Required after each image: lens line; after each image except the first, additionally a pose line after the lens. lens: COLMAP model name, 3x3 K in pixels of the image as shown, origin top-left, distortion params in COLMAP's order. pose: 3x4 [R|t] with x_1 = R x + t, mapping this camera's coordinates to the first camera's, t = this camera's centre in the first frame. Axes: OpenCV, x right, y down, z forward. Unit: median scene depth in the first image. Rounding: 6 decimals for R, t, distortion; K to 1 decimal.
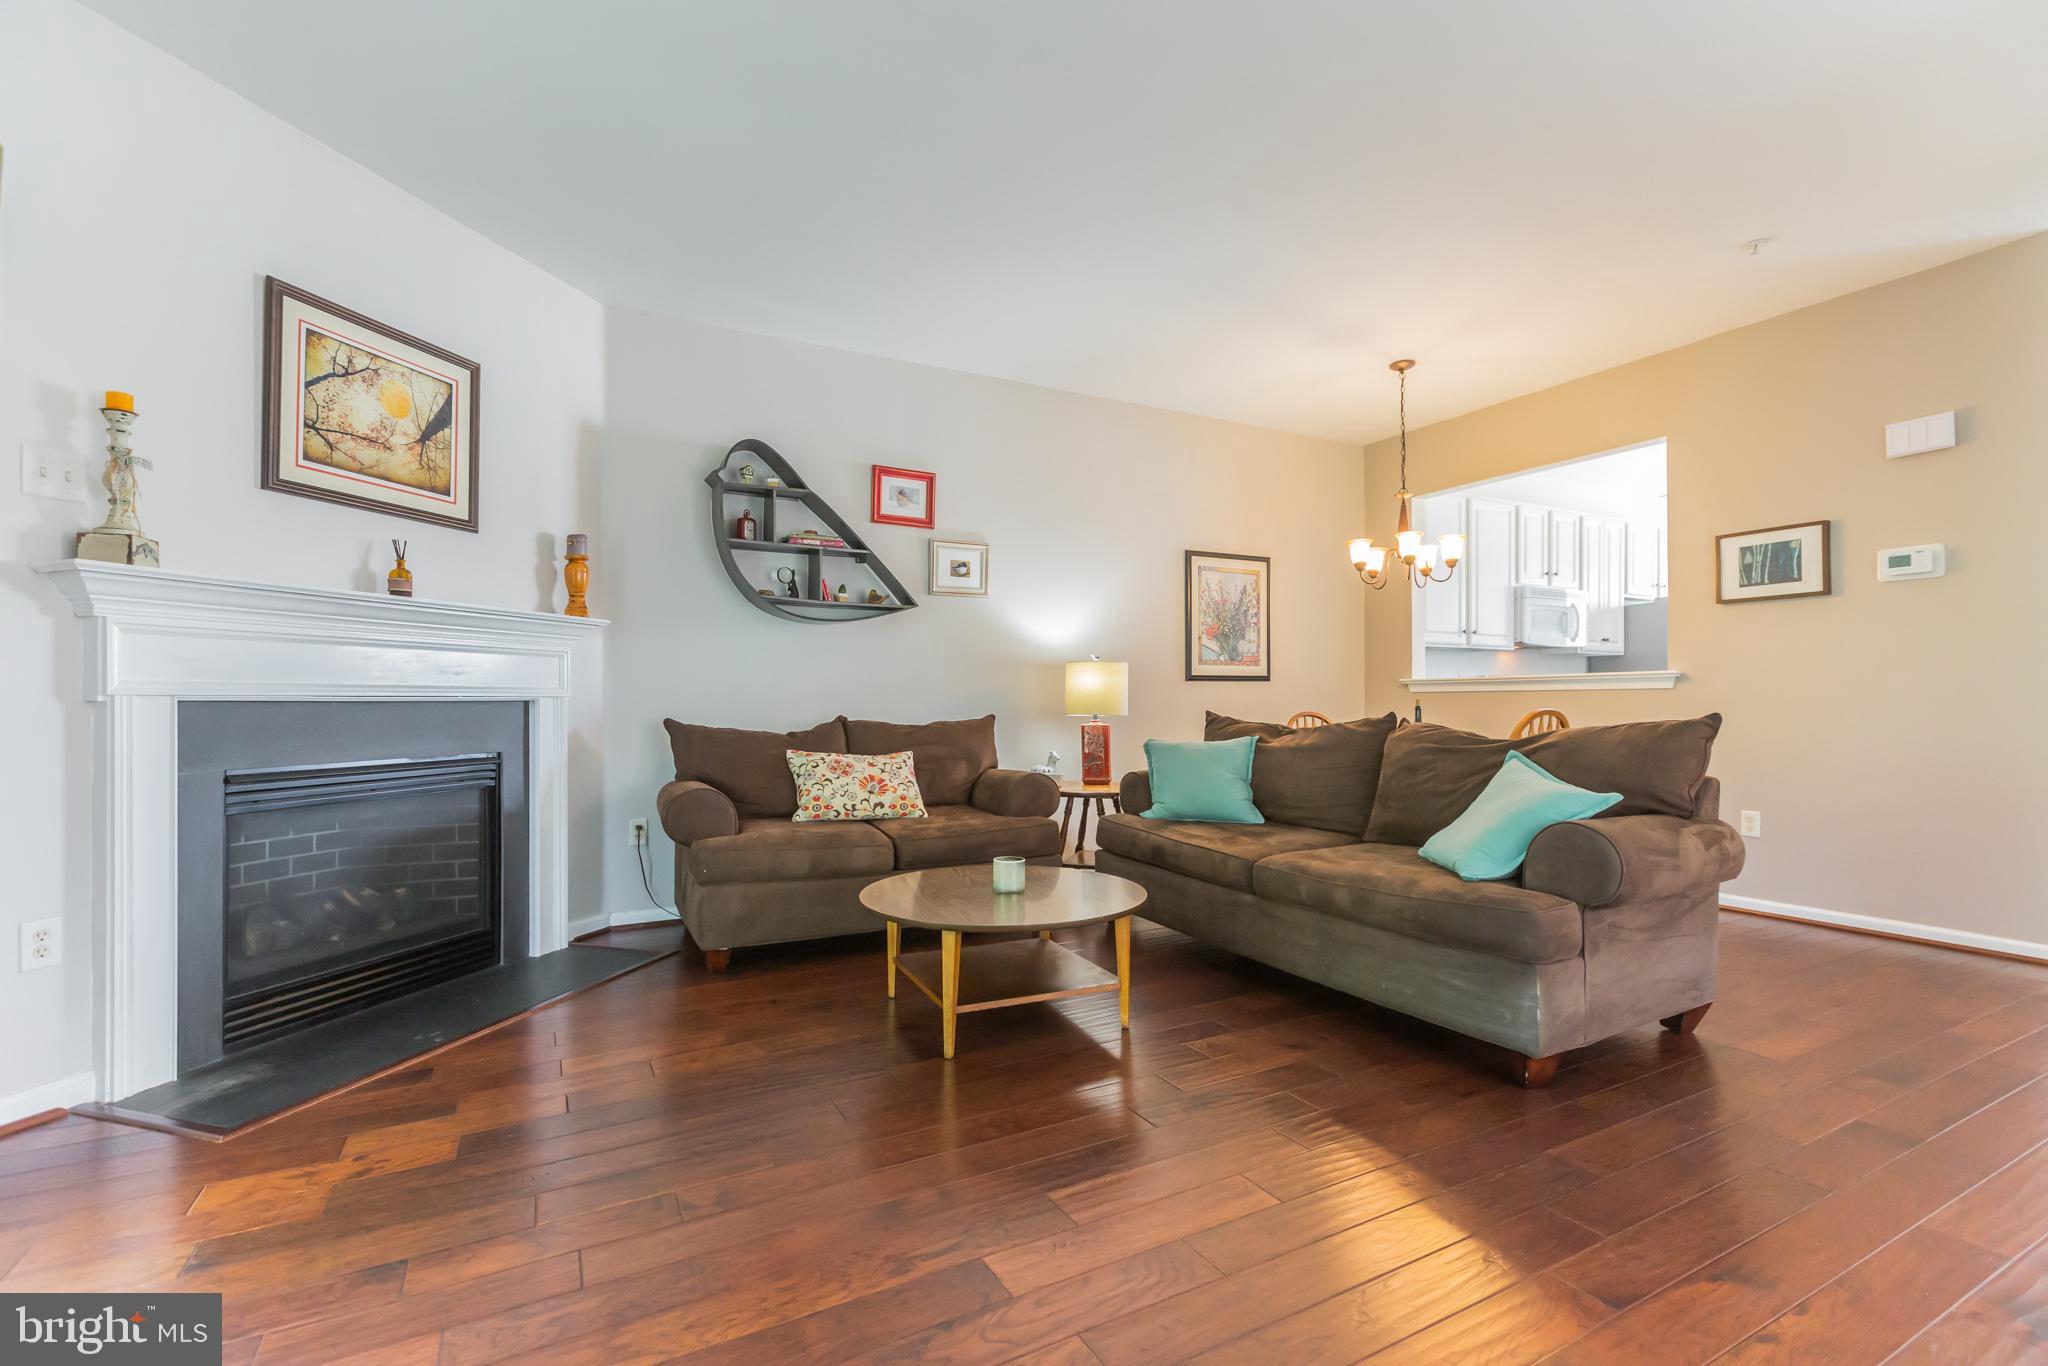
lens RADIAL K [[911.4, 0, 1019.0], [0, 911.4, 691.8], [0, 0, 1]] dist [0.002921, 0.000401]
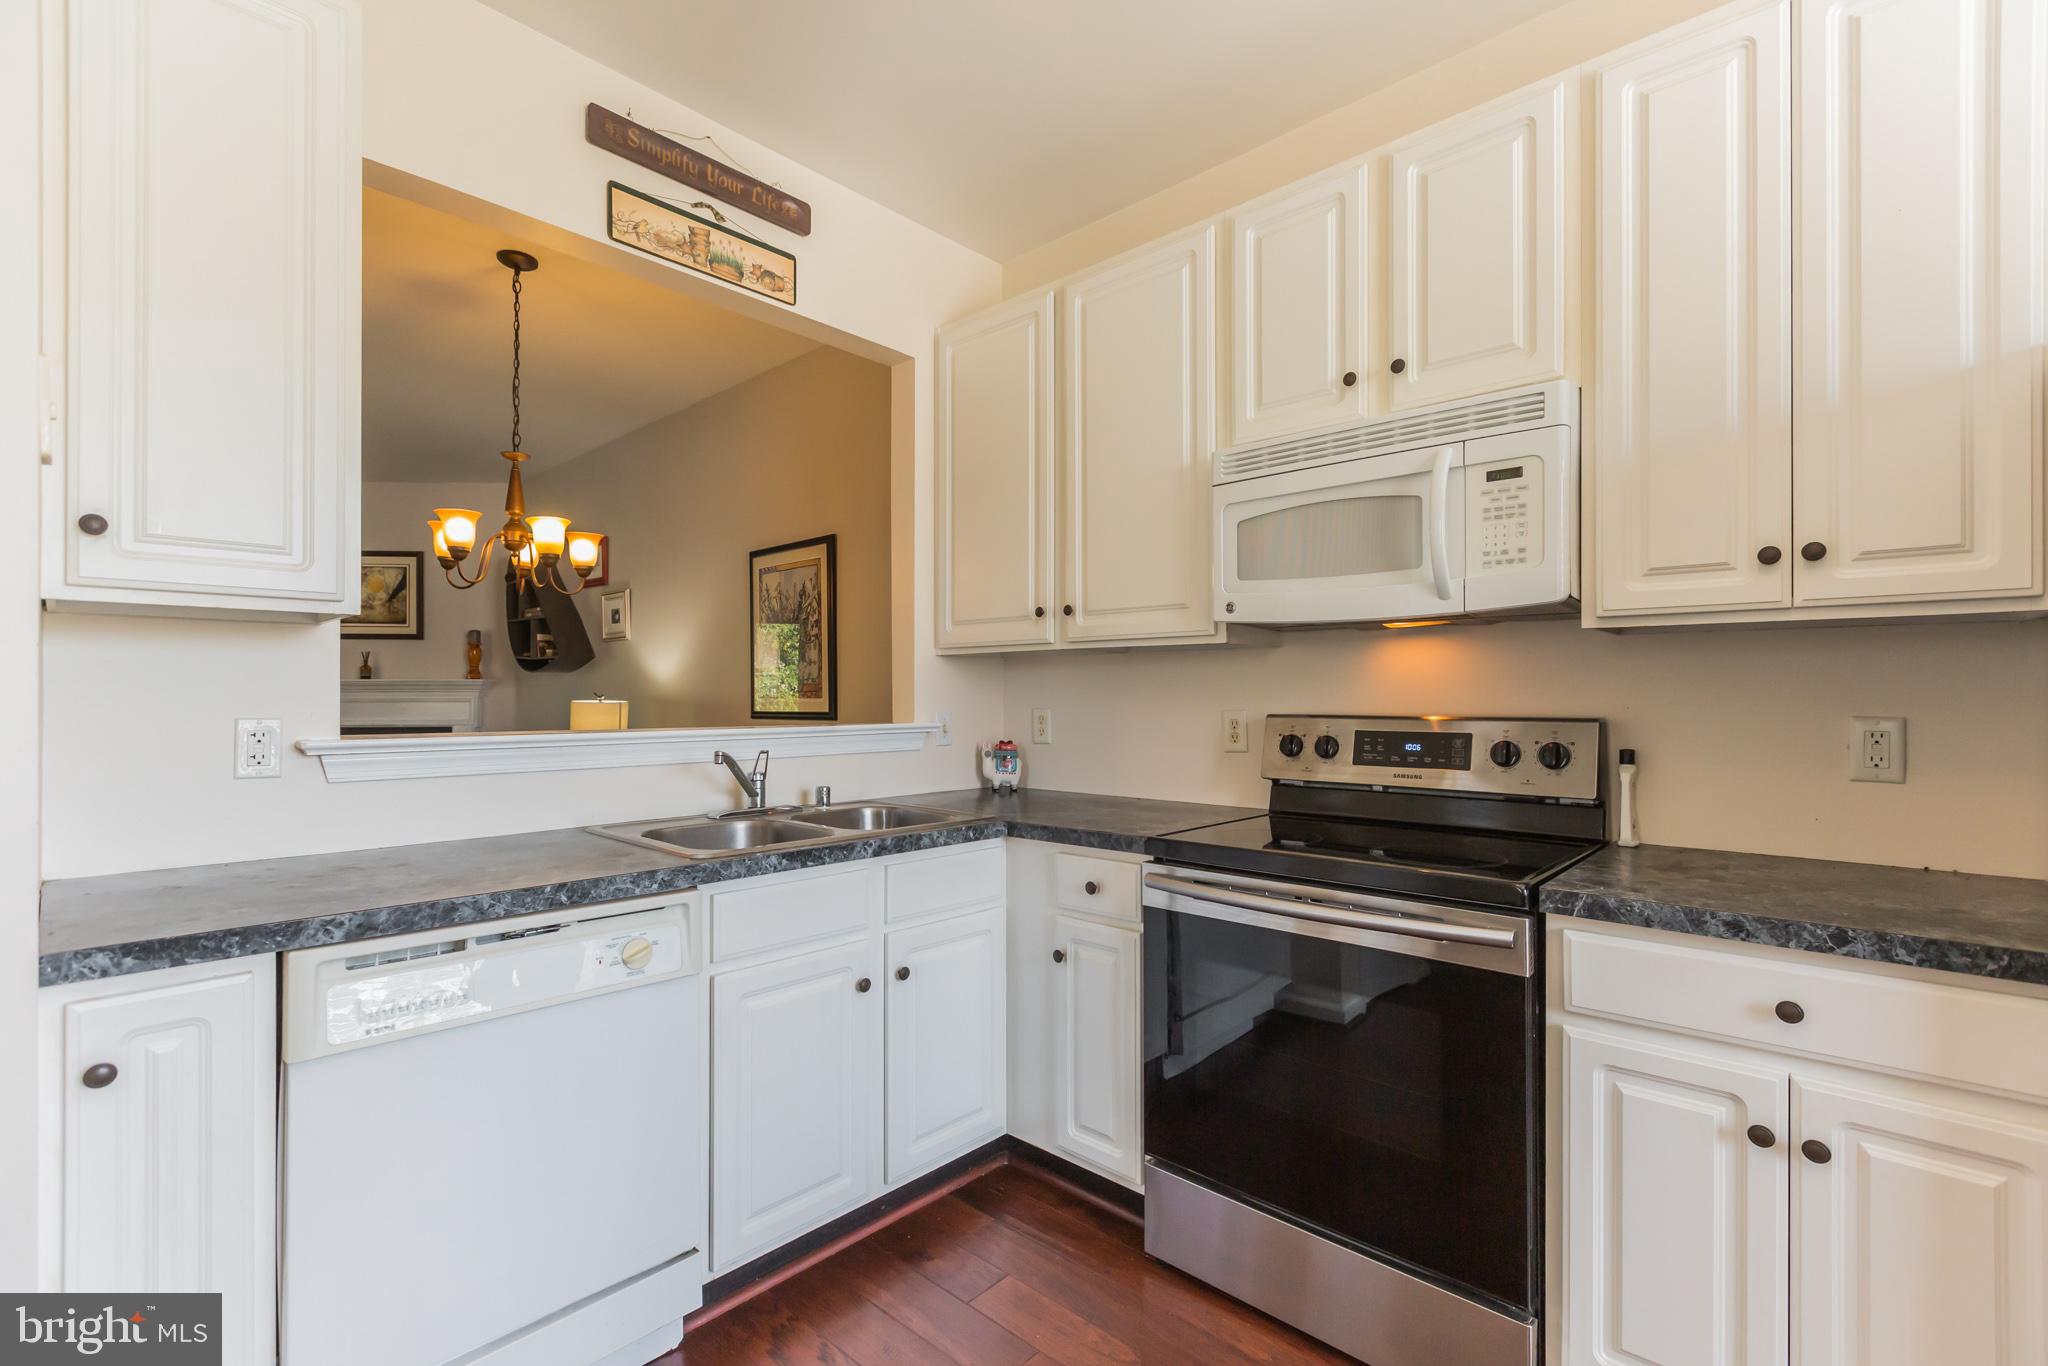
lens RADIAL K [[911.4, 0, 1019.0], [0, 911.4, 691.8], [0, 0, 1]] dist [0.002921, 0.000401]
pose [[0.317292, -0.000130, -0.948328, 1.380043], [0.008820, 0.999957, 0.002814, -0.048771], [0.948287, -0.009257, 0.317279, 1.336506]]
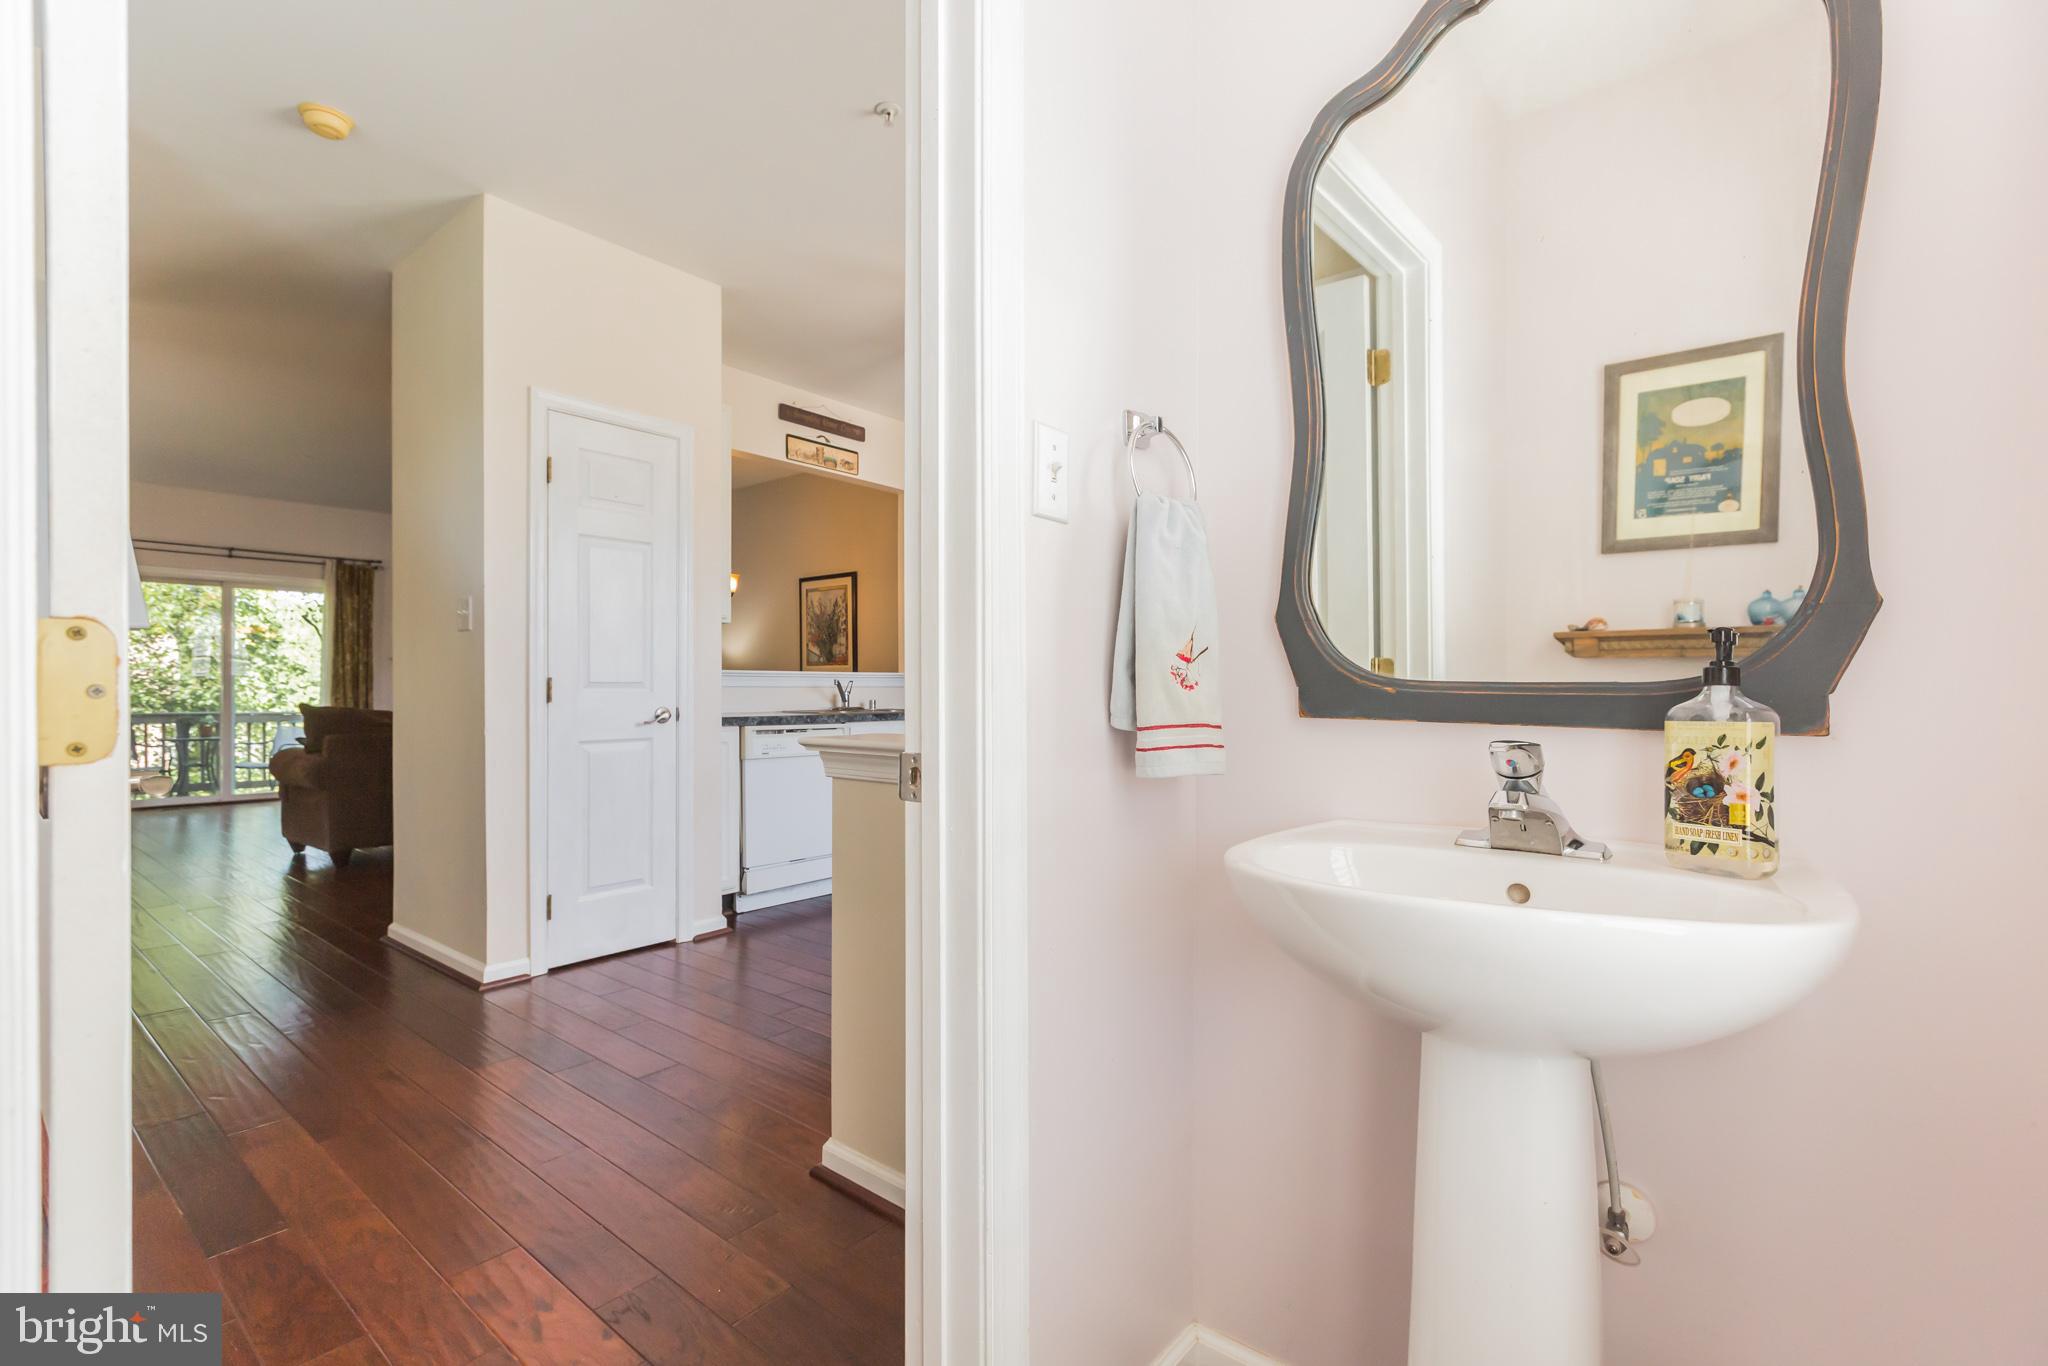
lens RADIAL K [[911.4, 0, 1019.0], [0, 911.4, 691.8], [0, 0, 1]] dist [0.002921, 0.000401]
pose [[0.384537, 0.009213, -0.923064, 2.092941], [0.006350, 0.999900, 0.012626, -0.010024], [0.923088, -0.010717, 0.384440, 1.082517]]
